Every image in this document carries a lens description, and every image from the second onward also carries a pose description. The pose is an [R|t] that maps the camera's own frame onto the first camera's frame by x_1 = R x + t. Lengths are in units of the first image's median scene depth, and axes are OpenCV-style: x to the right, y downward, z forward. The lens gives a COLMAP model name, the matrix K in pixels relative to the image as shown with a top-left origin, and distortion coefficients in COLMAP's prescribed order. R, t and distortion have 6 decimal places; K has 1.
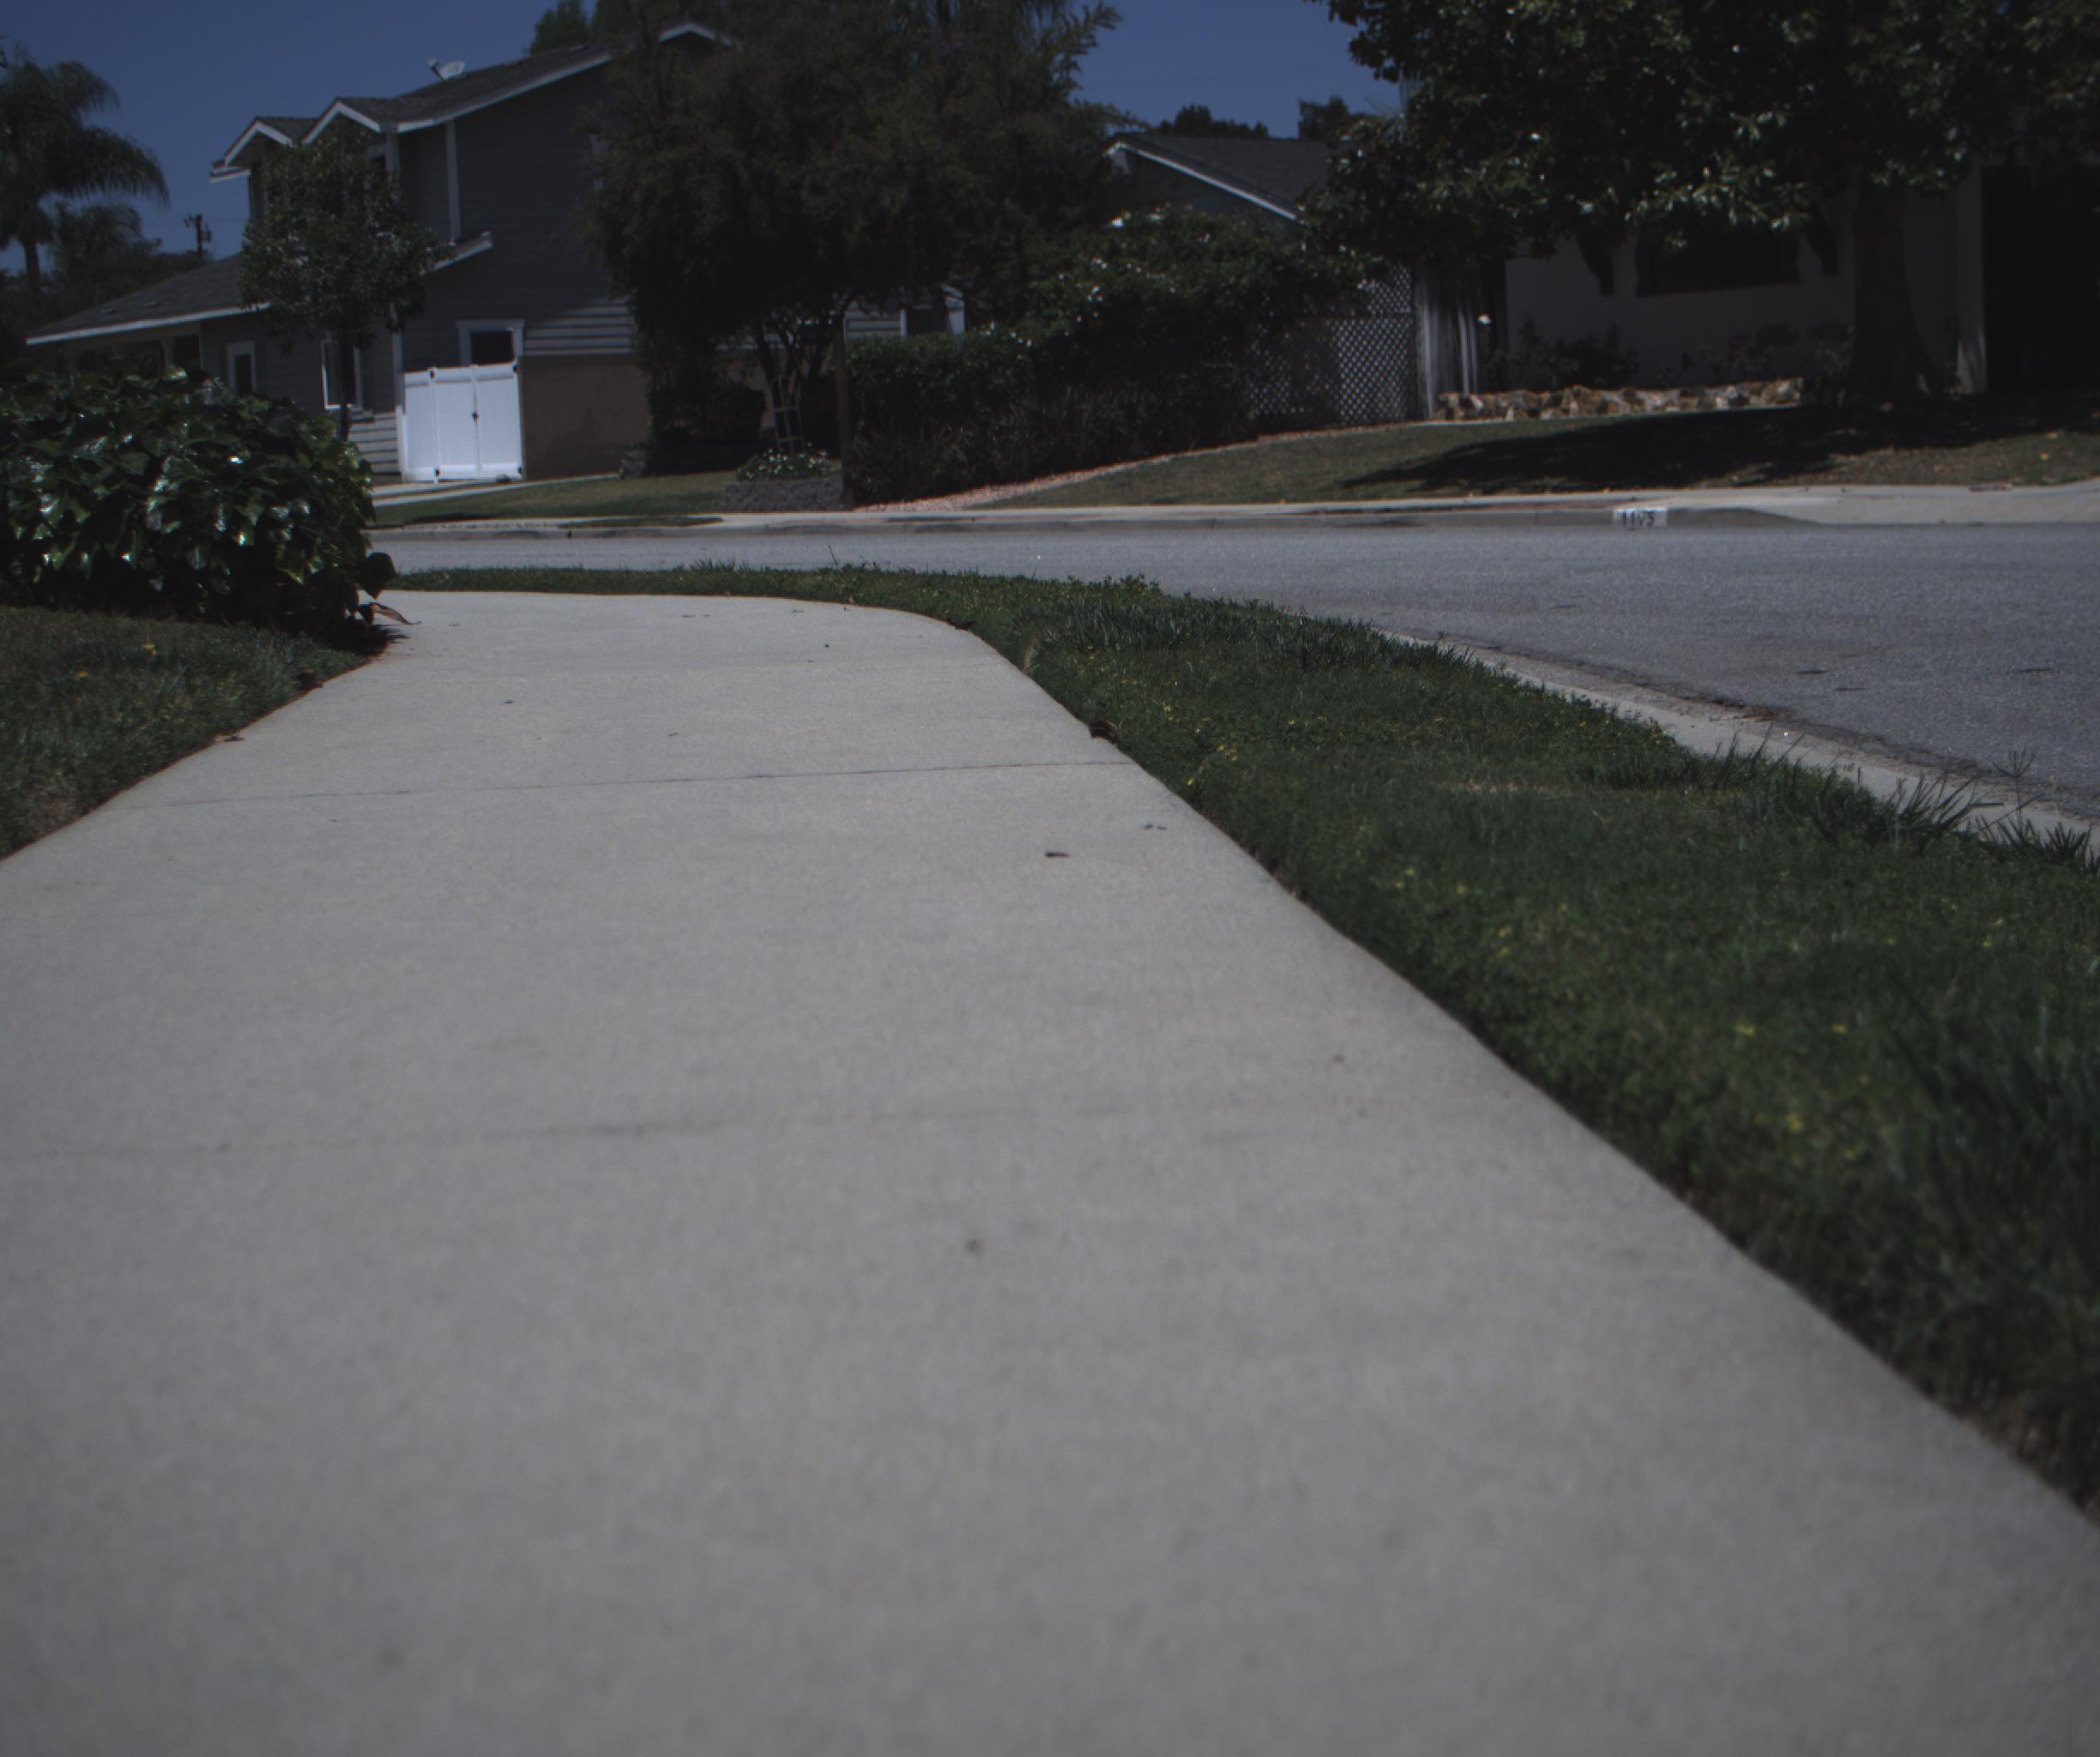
lens RADIAL K [[3624.9, 0, 1037.0], [0, 3624.9, 869.5], [0, 0, 1]] dist [-0.116060, 0.000000]
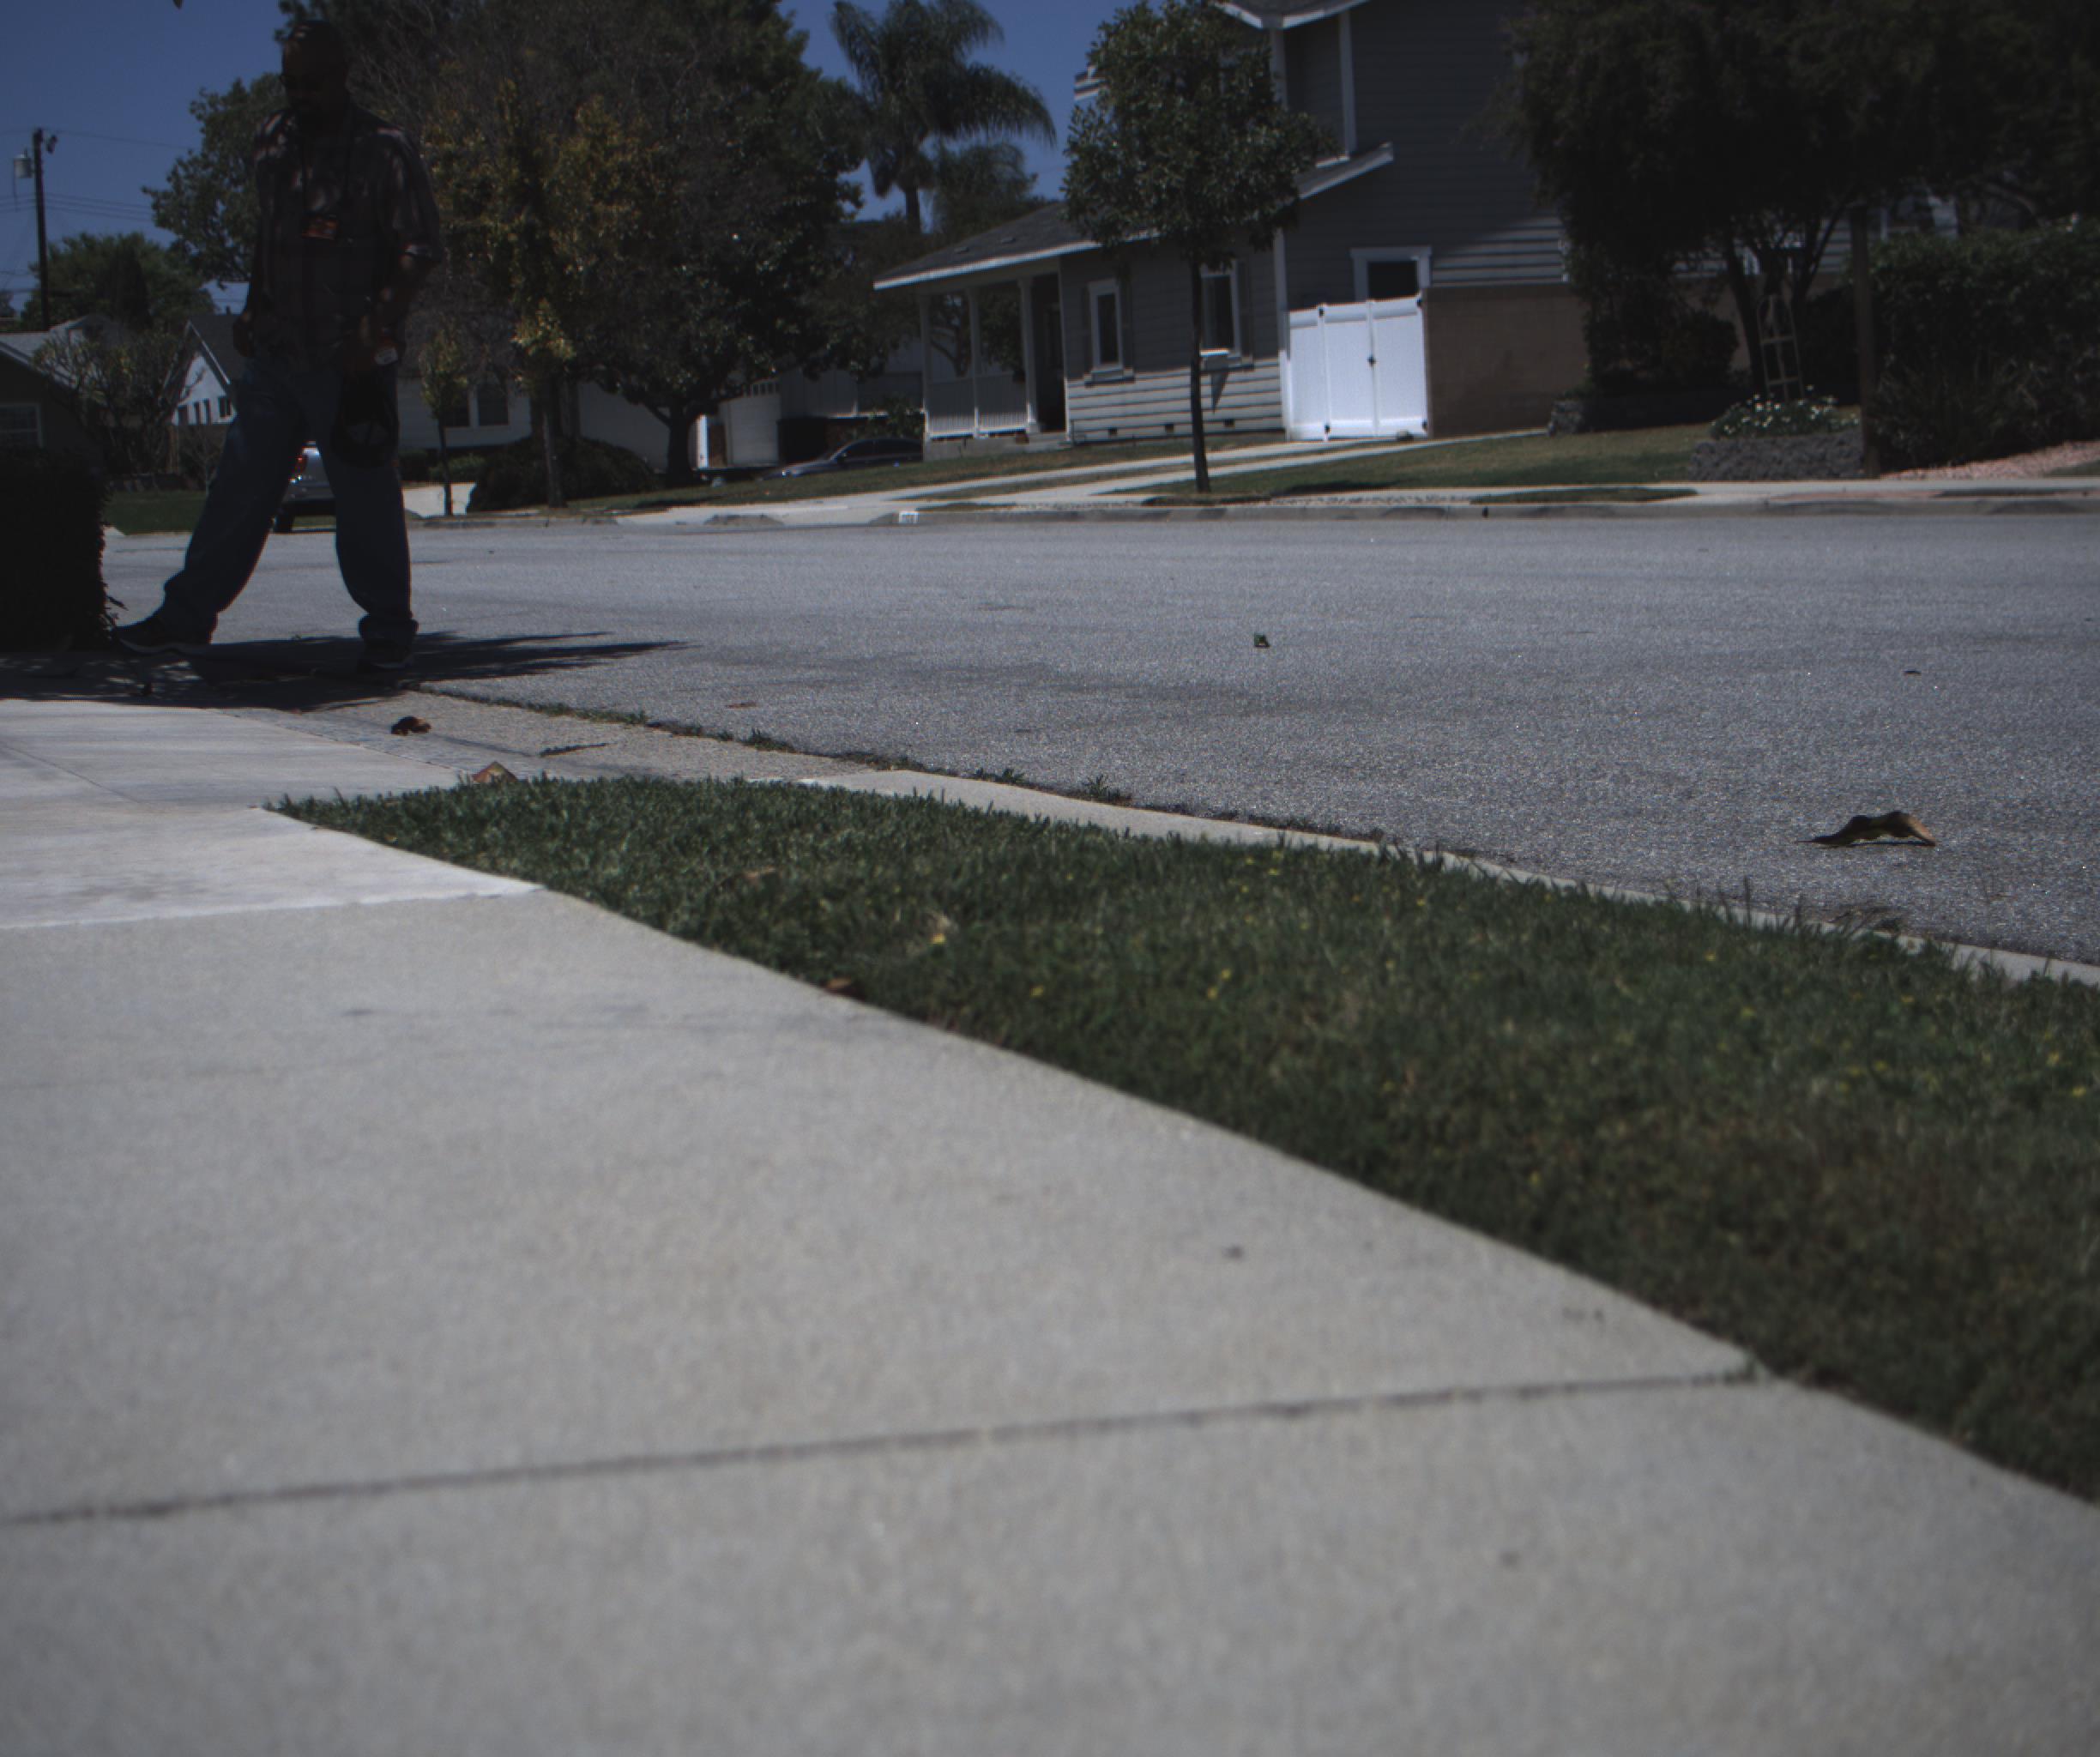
lens RADIAL K [[3624.9, 0, 1038.7], [0, 3624.9, 864.3], [0, 0, 1]] dist [-0.116060, 0.000000]
pose [[0.968989, 0.015078, -0.246642, -0.029598], [-0.012316, 0.999843, 0.012739, -0.024943], [0.246795, -0.009306, 0.969023, 0.224075]]
